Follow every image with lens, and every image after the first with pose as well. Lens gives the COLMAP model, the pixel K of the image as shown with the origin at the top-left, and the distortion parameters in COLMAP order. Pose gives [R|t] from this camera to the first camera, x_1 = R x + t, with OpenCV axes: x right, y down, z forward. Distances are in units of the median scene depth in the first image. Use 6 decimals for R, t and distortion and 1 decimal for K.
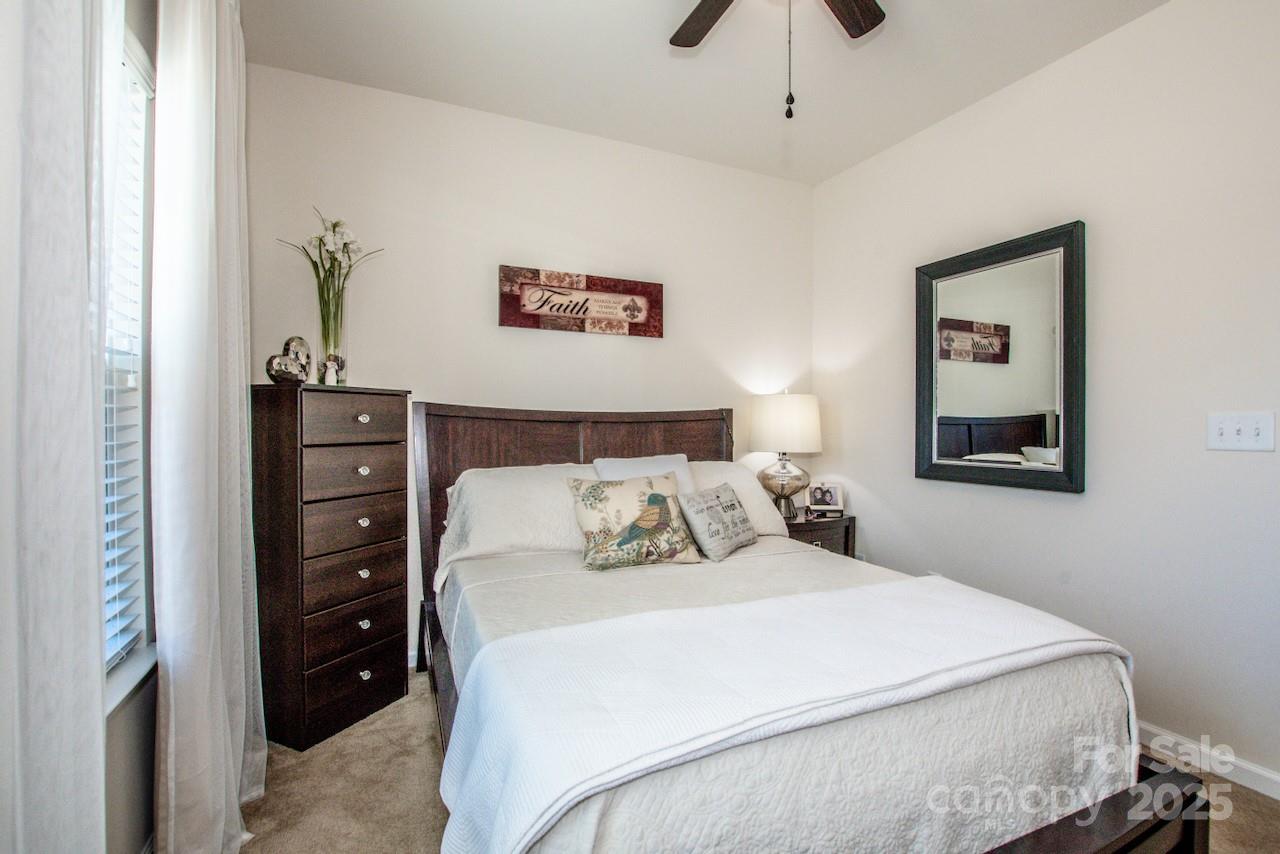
lens RADIAL K [[585.2, 0, 648.7], [0, 585.2, 419.2], [0, 0, 1]] dist [-0.028665, 0.001478]
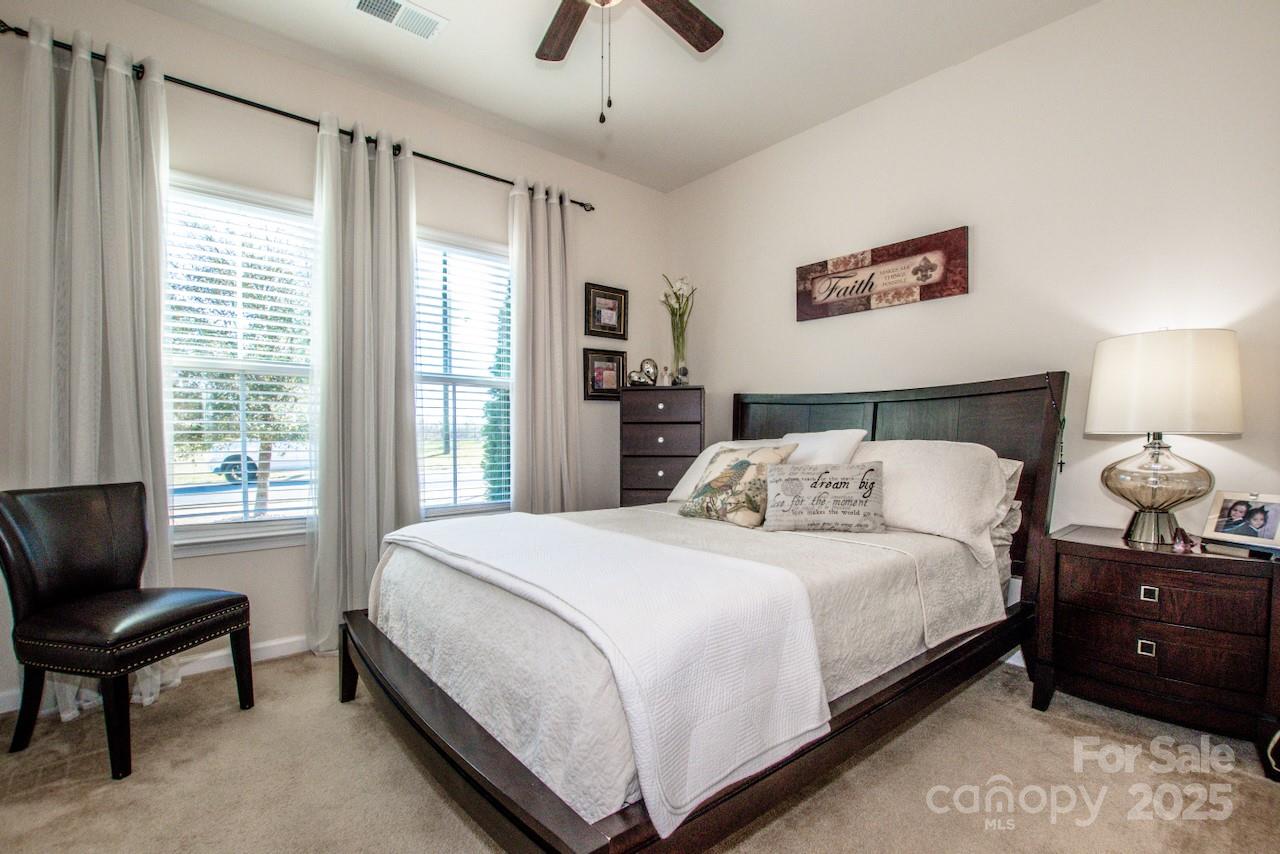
lens RADIAL K [[585.2, 0, 648.7], [0, 585.2, 439.8], [0, 0, 1]] dist [-0.028665, 0.001478]
pose [[0.292849, -0.003722, -0.956151, 0.703448], [0.007378, 0.999971, -0.001633, 0.064962], [0.956130, -0.006576, 0.292868, 0.374074]]
